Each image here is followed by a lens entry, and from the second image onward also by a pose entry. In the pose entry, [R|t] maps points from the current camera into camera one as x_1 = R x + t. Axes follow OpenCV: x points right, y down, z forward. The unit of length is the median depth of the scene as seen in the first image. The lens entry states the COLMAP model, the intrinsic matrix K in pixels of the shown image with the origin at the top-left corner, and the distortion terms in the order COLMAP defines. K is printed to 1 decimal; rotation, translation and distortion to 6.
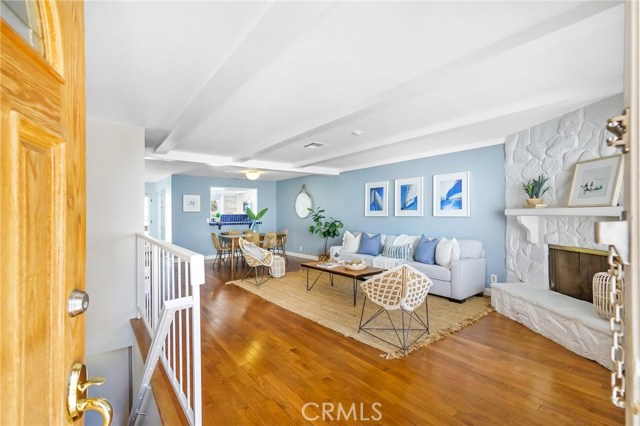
lens RADIAL K [[288.7, 0, 313.5], [0, 288.7, 211.9], [0, 0, 1]] dist [-0.003290, 0.002819]
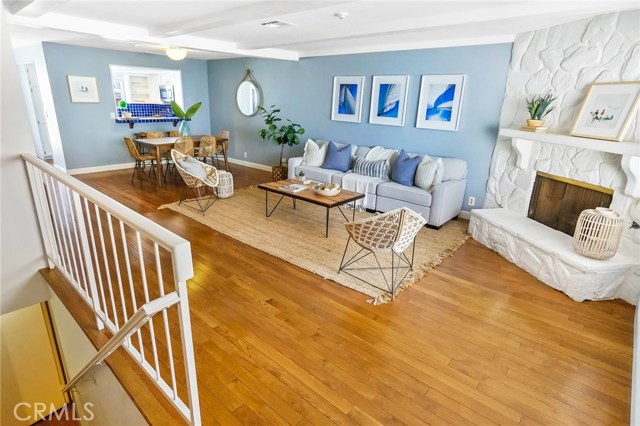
lens RADIAL K [[347.4, 0, 320.8], [0, 347.4, 210.3], [0, 0, 1]] dist [-0.005070, 0.008344]
pose [[0.979308, -0.022961, 0.201068, -0.082470], [-0.041377, 0.949837, 0.309997, -0.074365], [-0.198100, -0.311902, 0.929233, 0.054404]]
